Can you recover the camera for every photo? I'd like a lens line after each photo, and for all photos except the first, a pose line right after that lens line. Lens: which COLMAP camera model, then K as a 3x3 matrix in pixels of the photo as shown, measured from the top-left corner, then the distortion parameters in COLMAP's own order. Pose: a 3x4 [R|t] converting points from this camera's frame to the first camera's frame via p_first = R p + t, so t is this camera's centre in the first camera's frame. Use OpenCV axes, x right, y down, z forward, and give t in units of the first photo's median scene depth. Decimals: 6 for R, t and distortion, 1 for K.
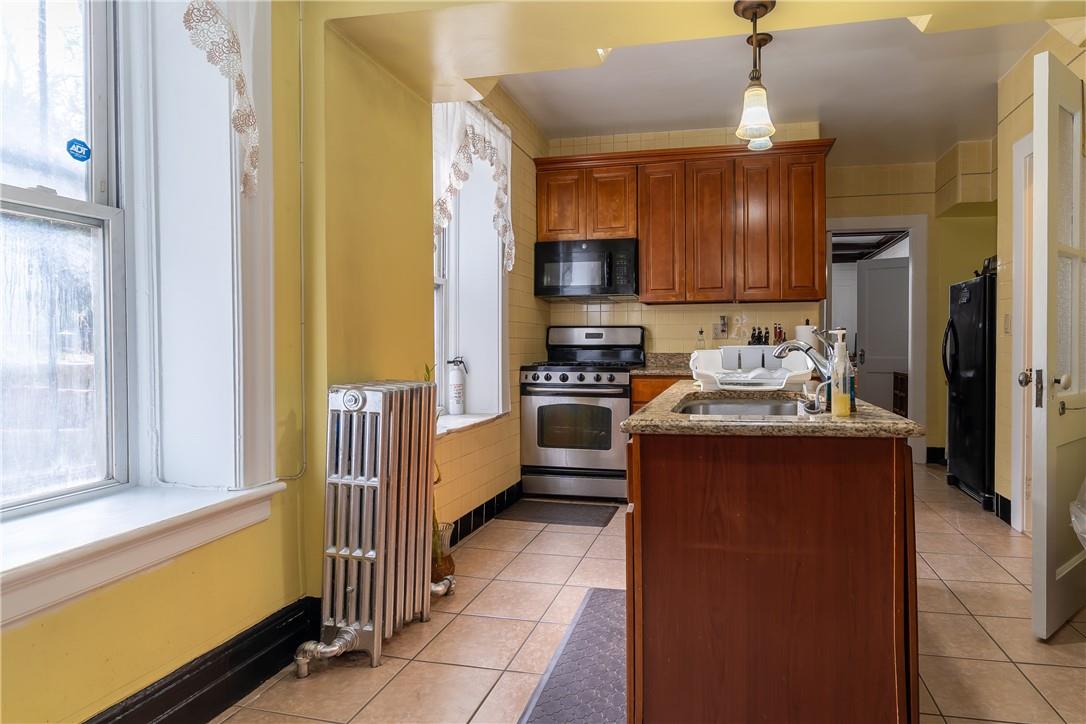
lens RADIAL K [[493.8, 0, 544.9], [0, 493.8, 347.7], [0, 0, 1]] dist [-0.002159, -0.000111]
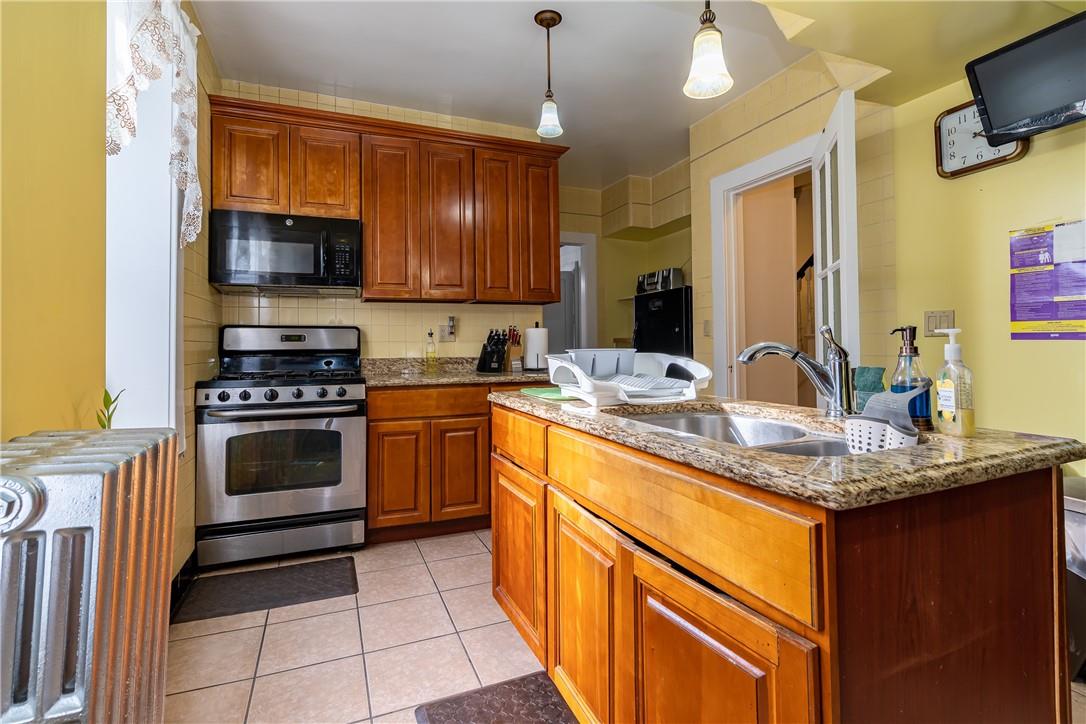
lens RADIAL K [[529.9, 0, 543.5], [0, 529.9, 330.9], [0, 0, 1]] dist [0.002121, 0.000733]
pose [[0.822865, 0.009289, 0.568161, -0.071685], [0.012936, 0.999301, -0.035073, -0.001576], [-0.568090, 0.036210, 0.822169, 0.111114]]
